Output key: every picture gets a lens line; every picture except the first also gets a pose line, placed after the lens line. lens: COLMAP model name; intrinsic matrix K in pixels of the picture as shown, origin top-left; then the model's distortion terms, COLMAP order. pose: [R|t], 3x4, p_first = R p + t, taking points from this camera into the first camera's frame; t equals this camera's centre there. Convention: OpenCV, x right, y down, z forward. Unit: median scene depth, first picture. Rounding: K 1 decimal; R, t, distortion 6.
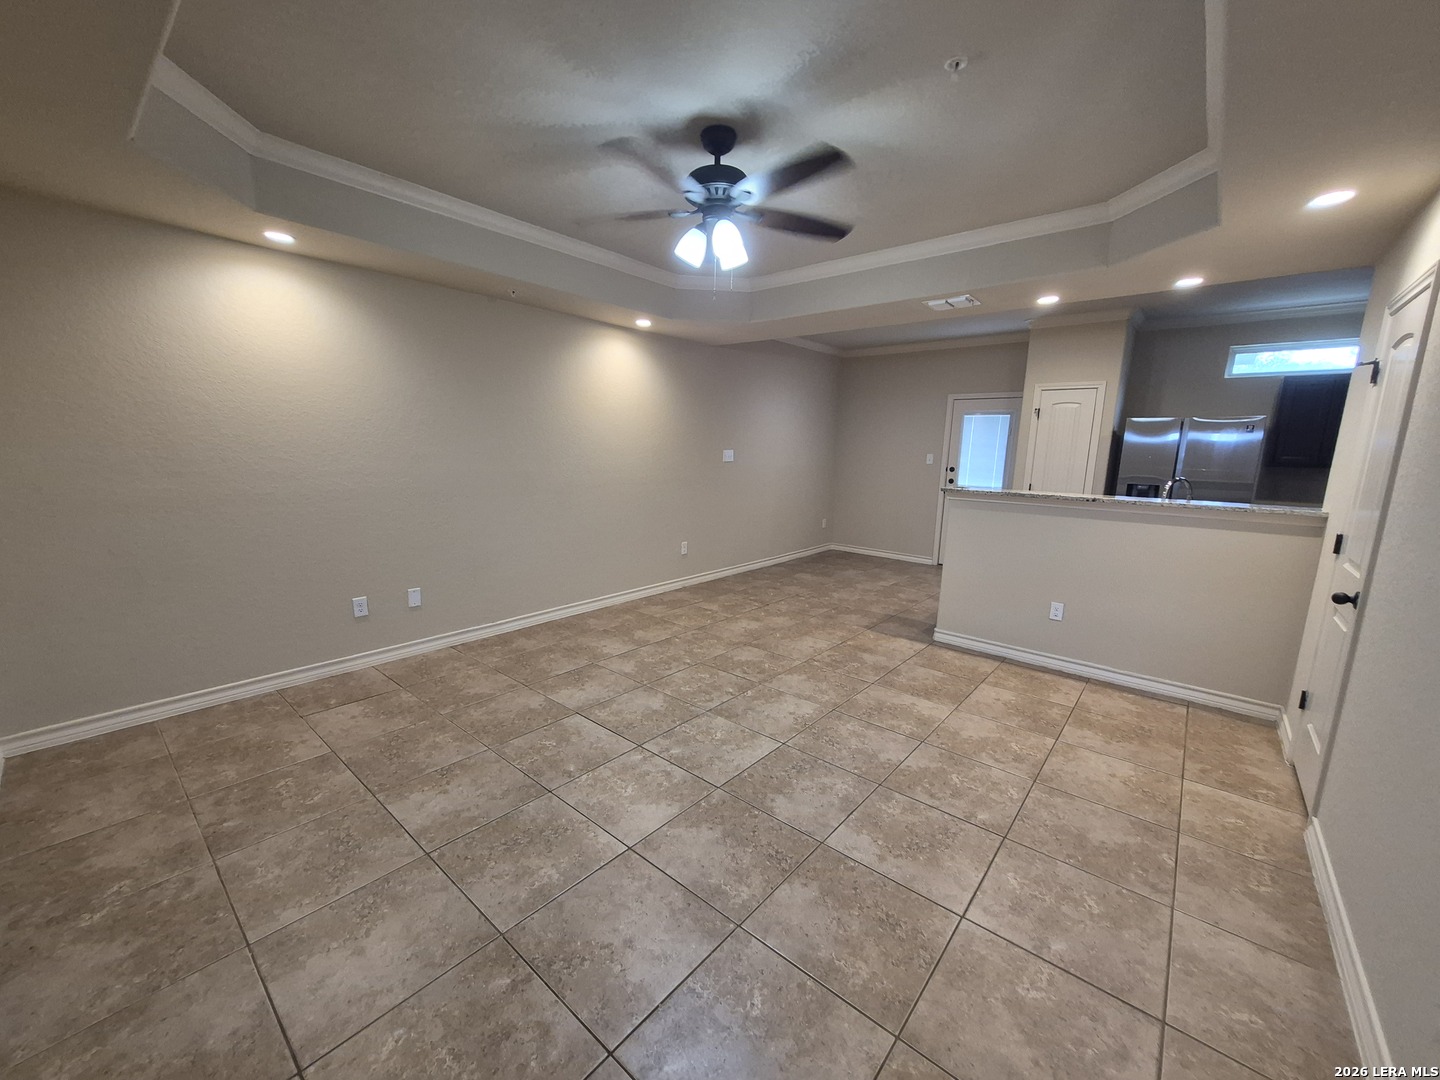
lens RADIAL K [[572.9, 0, 705.9], [0, 572.9, 544.6], [0, 0, 1]] dist [0.003588, -0.000581]
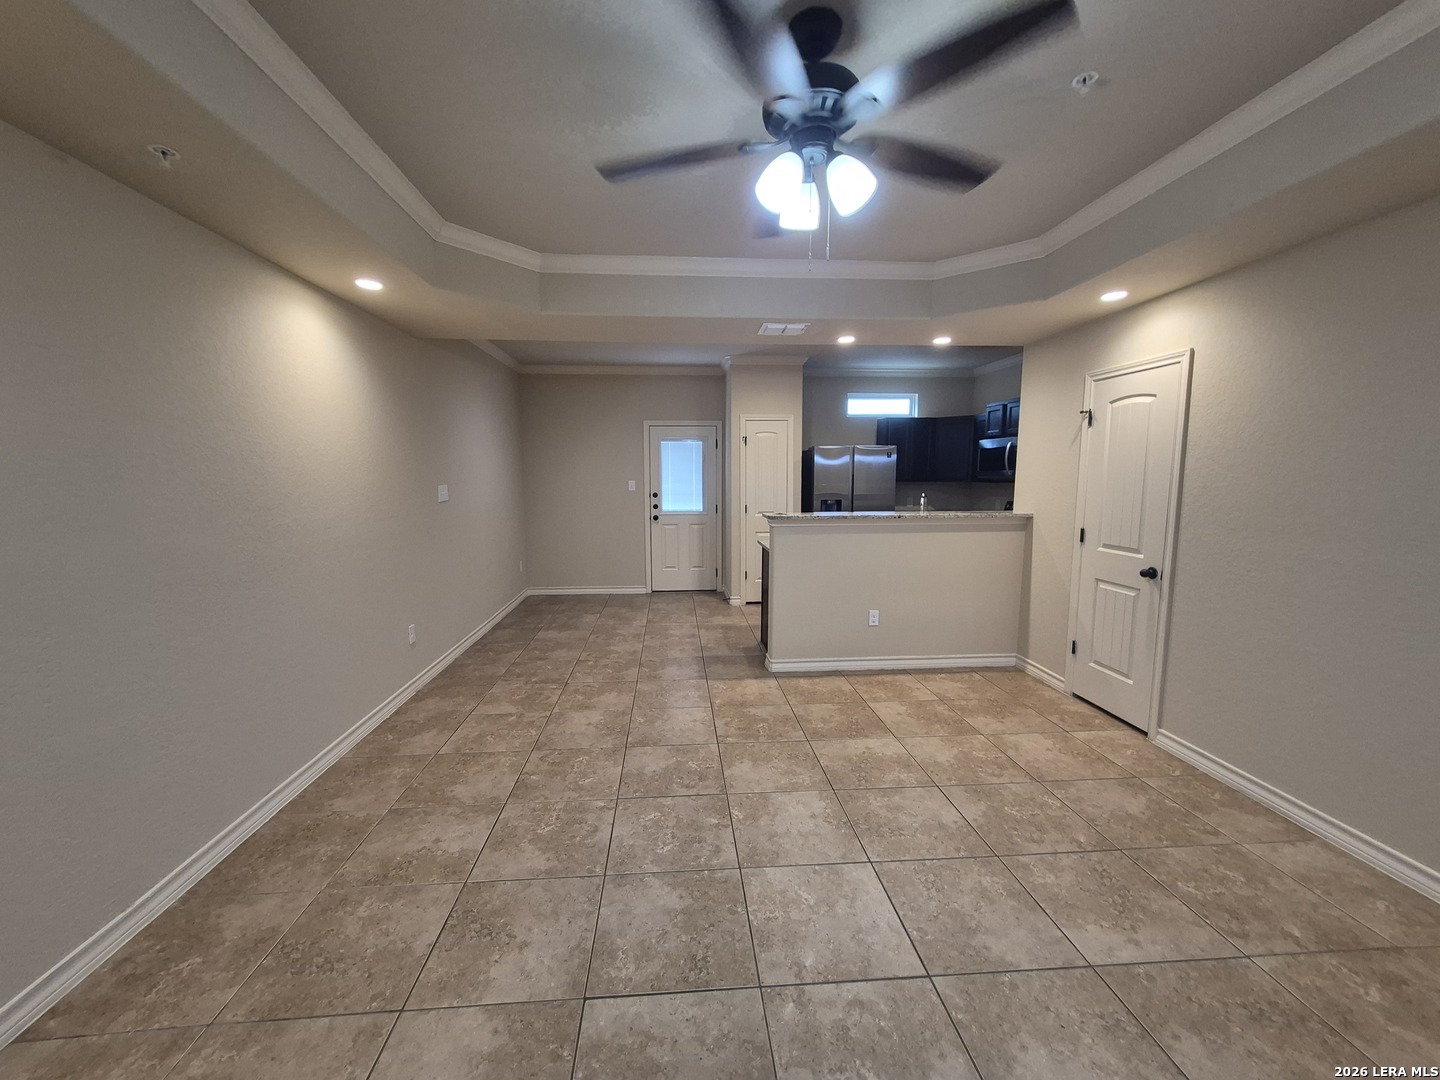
lens RADIAL K [[572.9, 0, 713.6], [0, 572.9, 543.9], [0, 0, 1]] dist [0.003588, -0.000581]
pose [[0.704354, -0.112685, 0.700848, -0.397802], [0.141953, 0.989736, 0.016470, -0.094829], [-0.695510, 0.087887, 0.713121, 0.434557]]
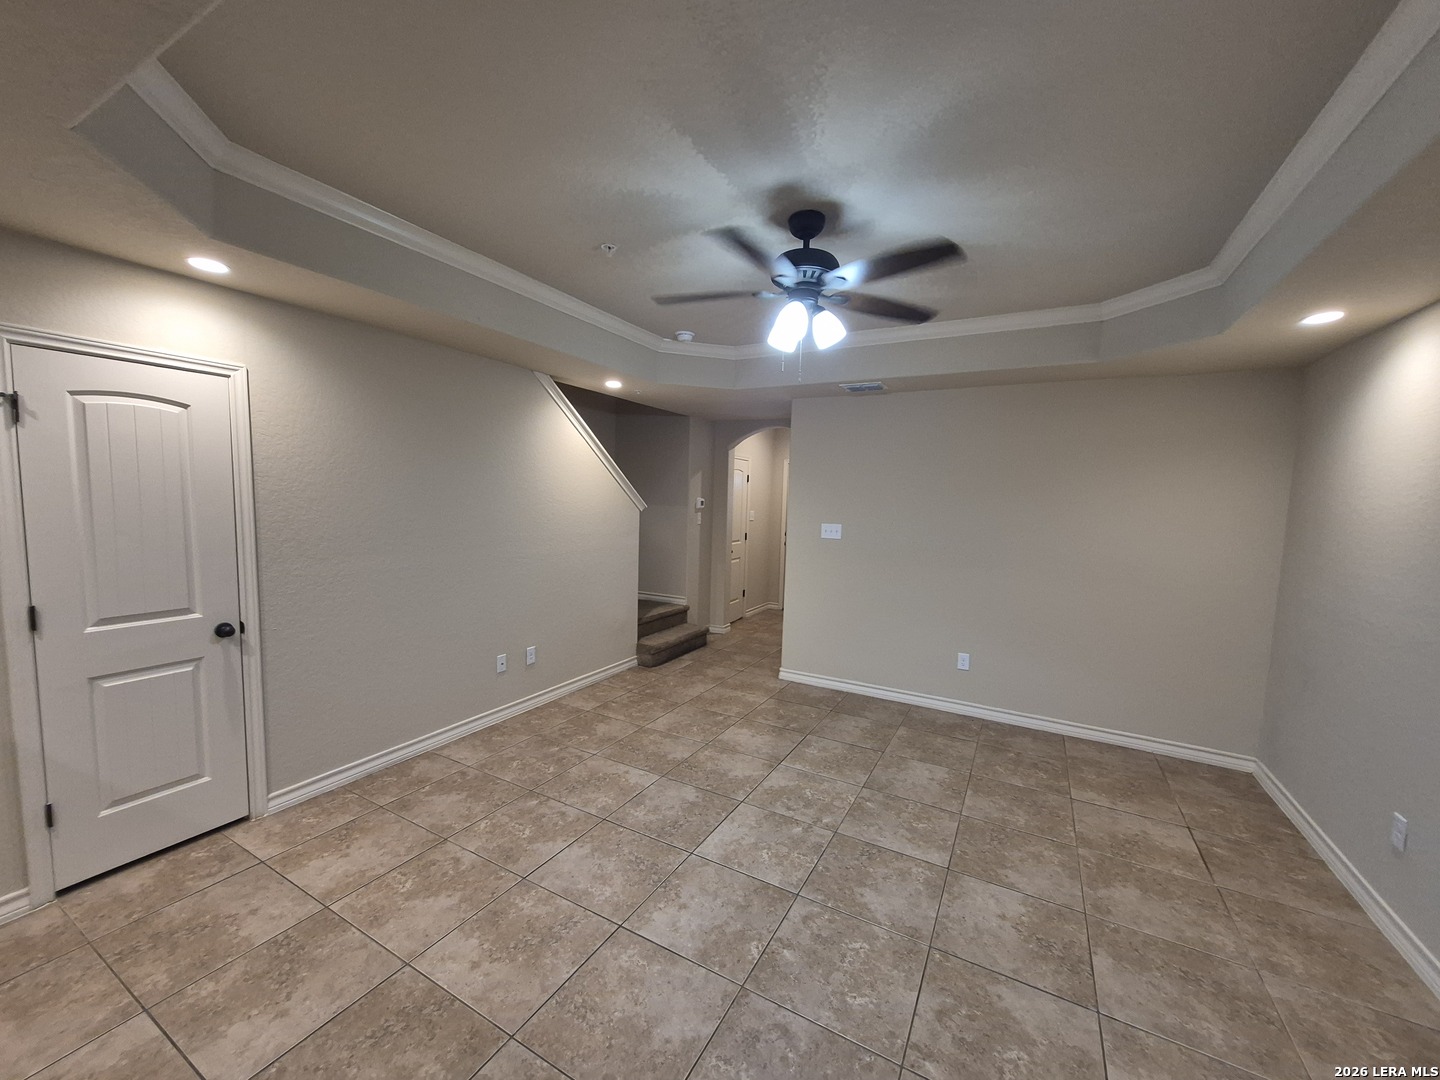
lens RADIAL K [[572.9, 0, 718.1], [0, 572.9, 545.7], [0, 0, 1]] dist [0.003588, -0.000581]
pose [[-0.976088, -0.033209, -0.214822, 0.237982], [-0.087548, 0.964622, 0.248675, -0.269969], [0.198964, 0.261536, -0.944464, 1.353293]]
